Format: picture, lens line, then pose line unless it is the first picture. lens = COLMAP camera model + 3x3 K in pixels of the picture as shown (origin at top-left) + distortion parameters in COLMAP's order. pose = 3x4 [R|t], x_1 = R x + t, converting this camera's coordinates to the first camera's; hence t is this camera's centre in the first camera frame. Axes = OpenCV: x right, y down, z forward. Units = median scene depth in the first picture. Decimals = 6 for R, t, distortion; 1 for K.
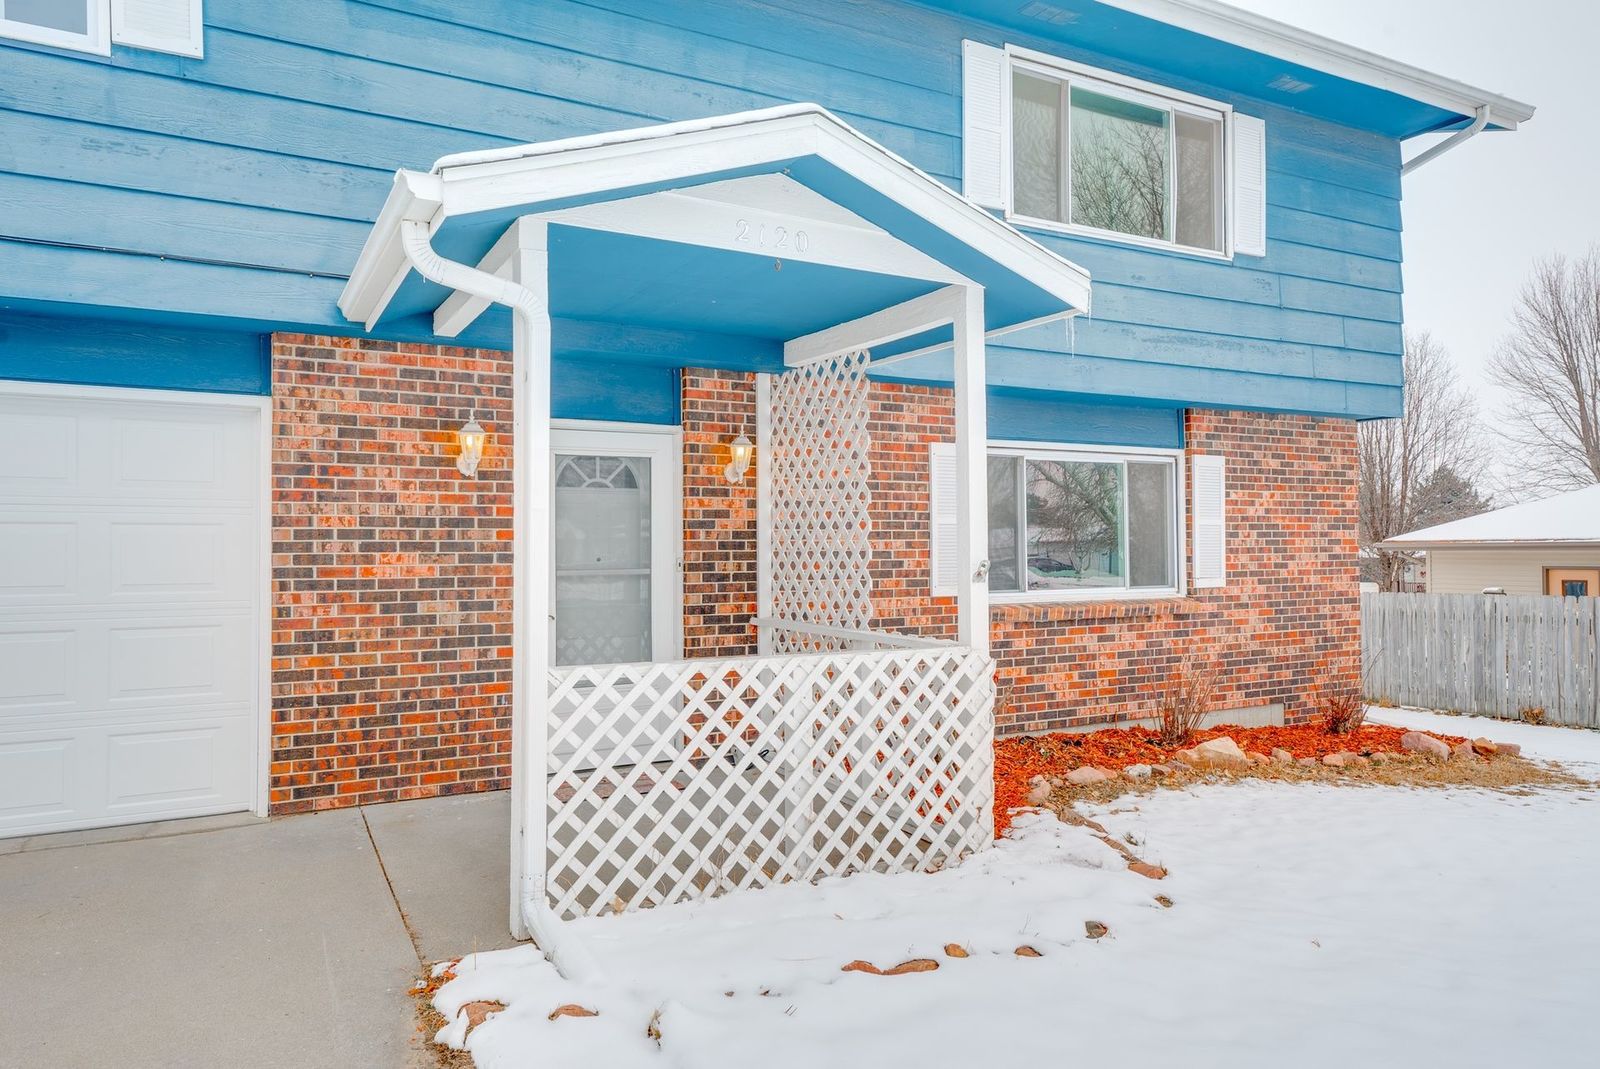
lens RADIAL K [[1064.3, 0, 798.0], [0, 1064.3, 531.8], [0, 0, 1]] dist [0.021299, 0.001918]
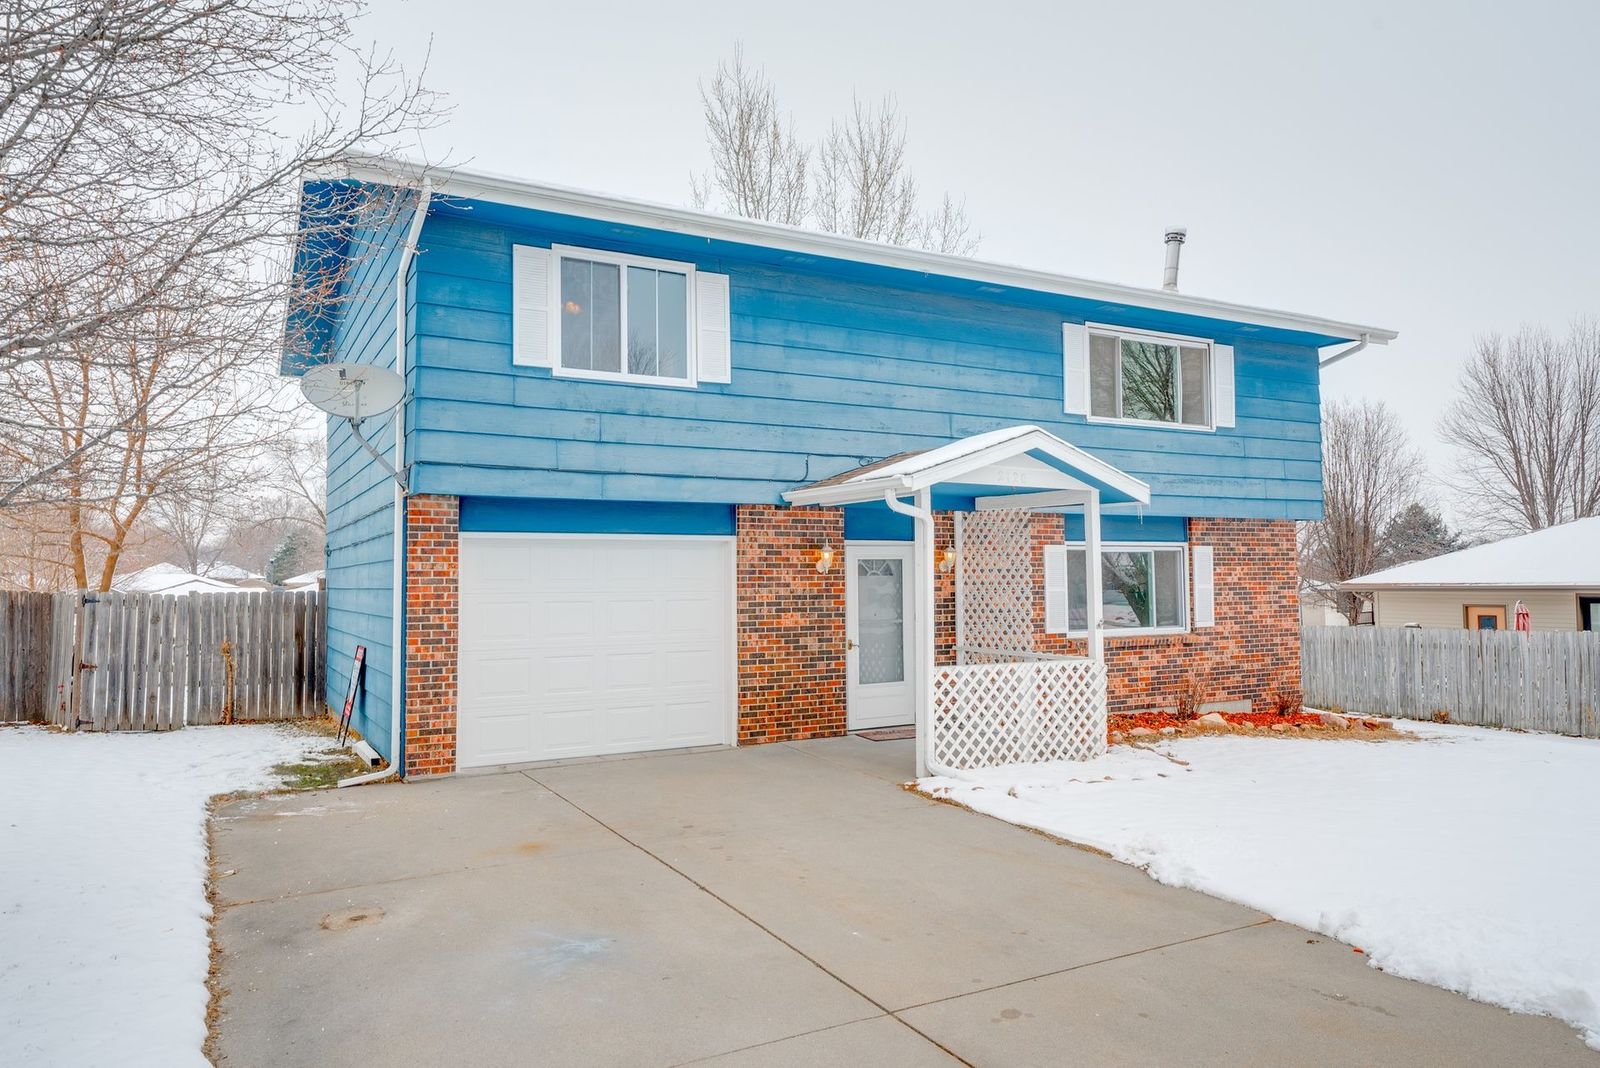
lens RADIAL K [[1054.8, 0, 797.1], [0, 1054.8, 530.7], [0, 0, 1]] dist [0.021648, 0.003193]
pose [[0.999979, -0.002405, 0.006080, -0.270208], [0.002580, 0.999579, -0.028885, -0.054399], [-0.006008, 0.028900, 0.999564, -0.676107]]
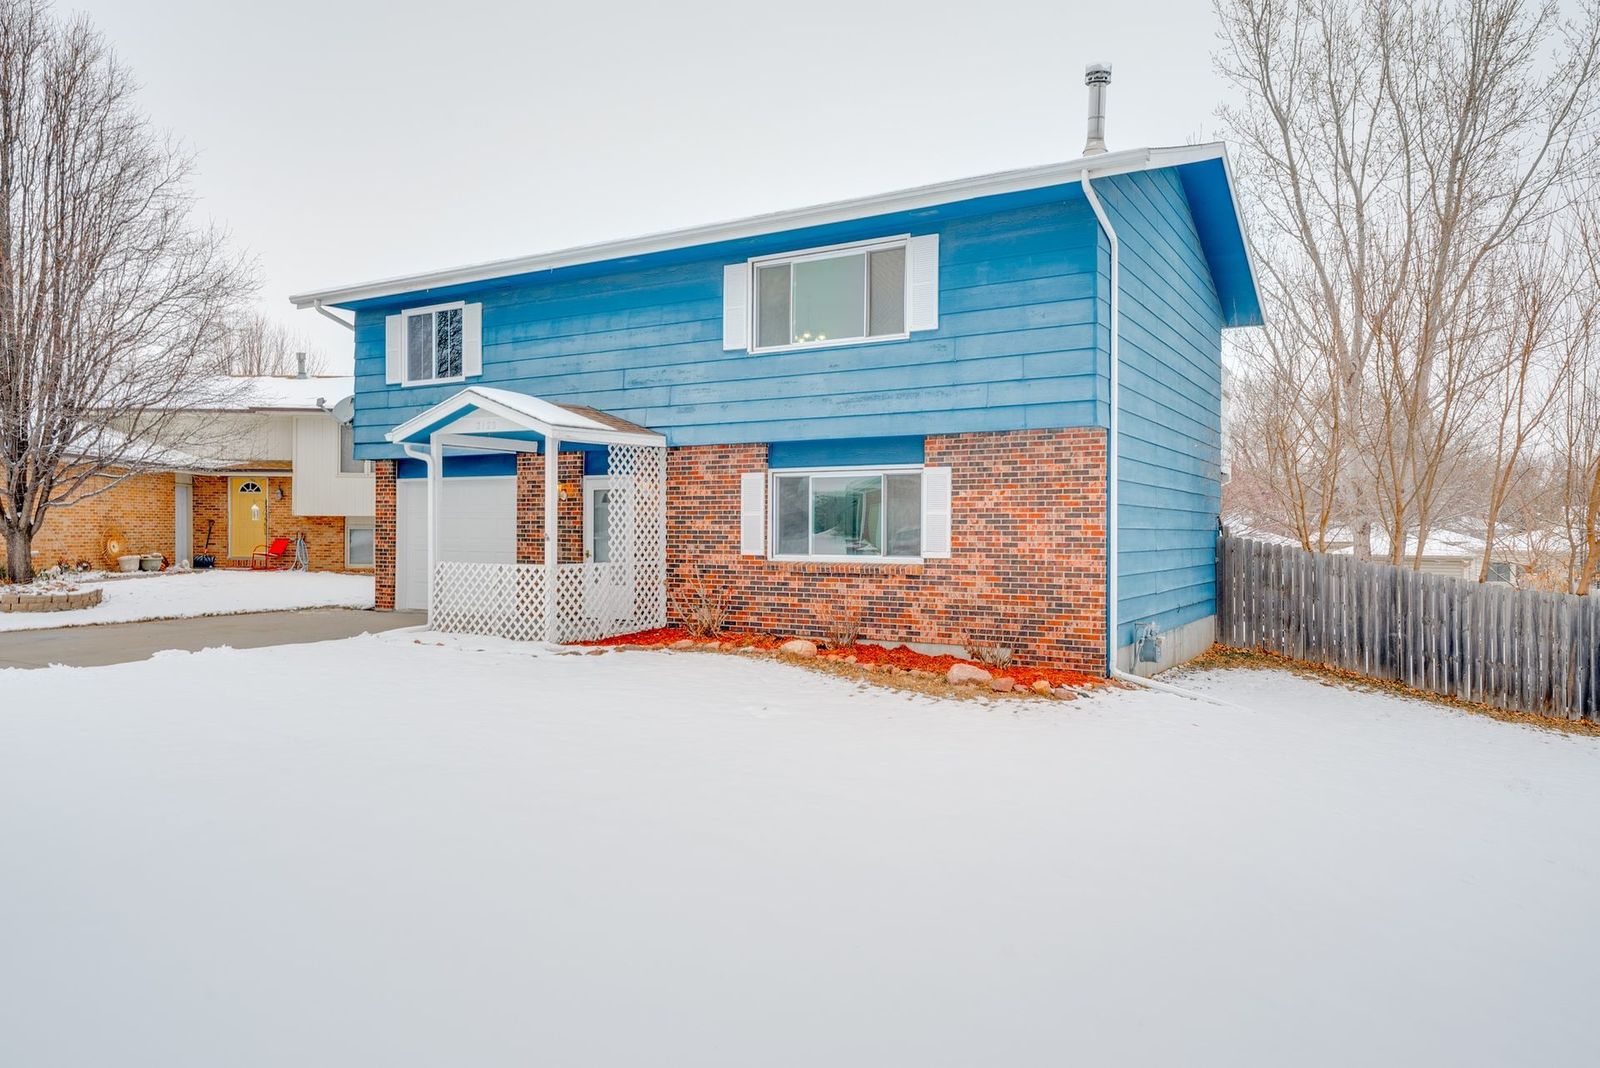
lens RADIAL K [[1054.8, 0, 797.1], [0, 1054.8, 530.7], [0, 0, 1]] dist [0.021648, 0.003193]
pose [[0.513270, 0.007262, -0.858196, 1.656370], [0.004725, 0.999925, 0.011287, -0.002580], [0.858214, -0.009848, 0.513198, 0.112766]]
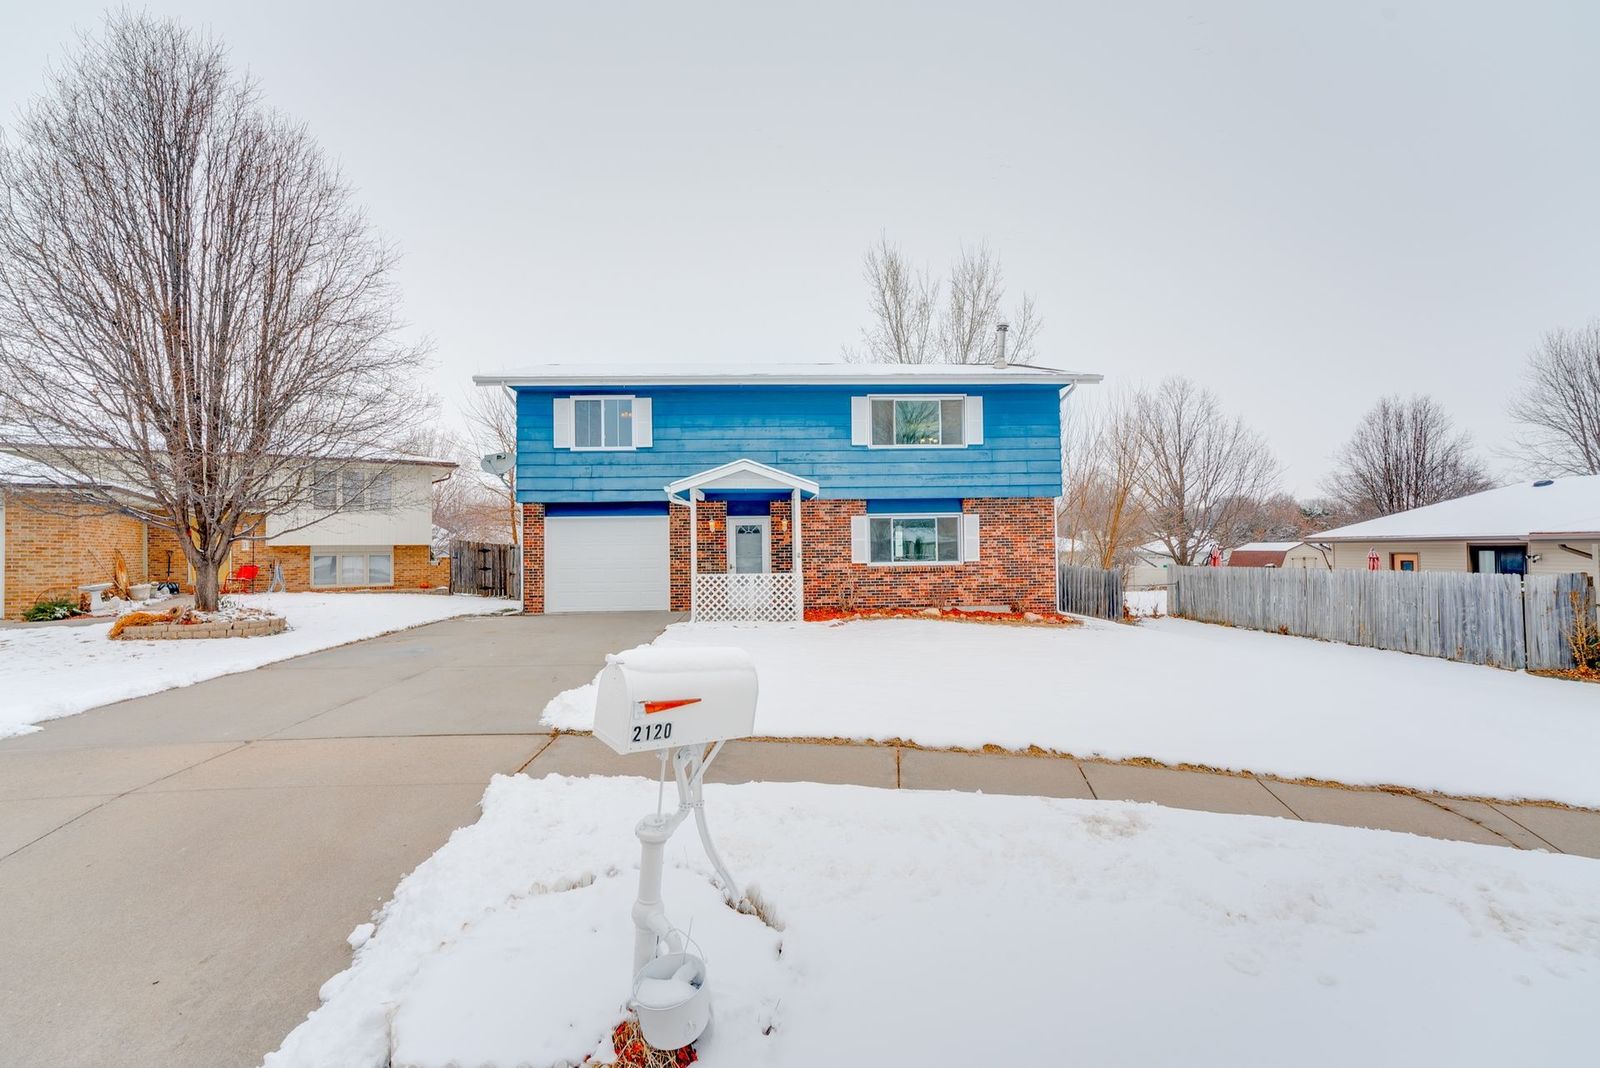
lens RADIAL K [[667.9, 0, 795.7], [0, 667.9, 532.5], [0, 0, 1]] dist [-0.028423, -0.000205]
pose [[0.899975, -0.016382, -0.435633, 0.799780], [0.015903, 0.999862, -0.004747, -0.024927], [0.435651, -0.002655, 0.900112, -0.849232]]
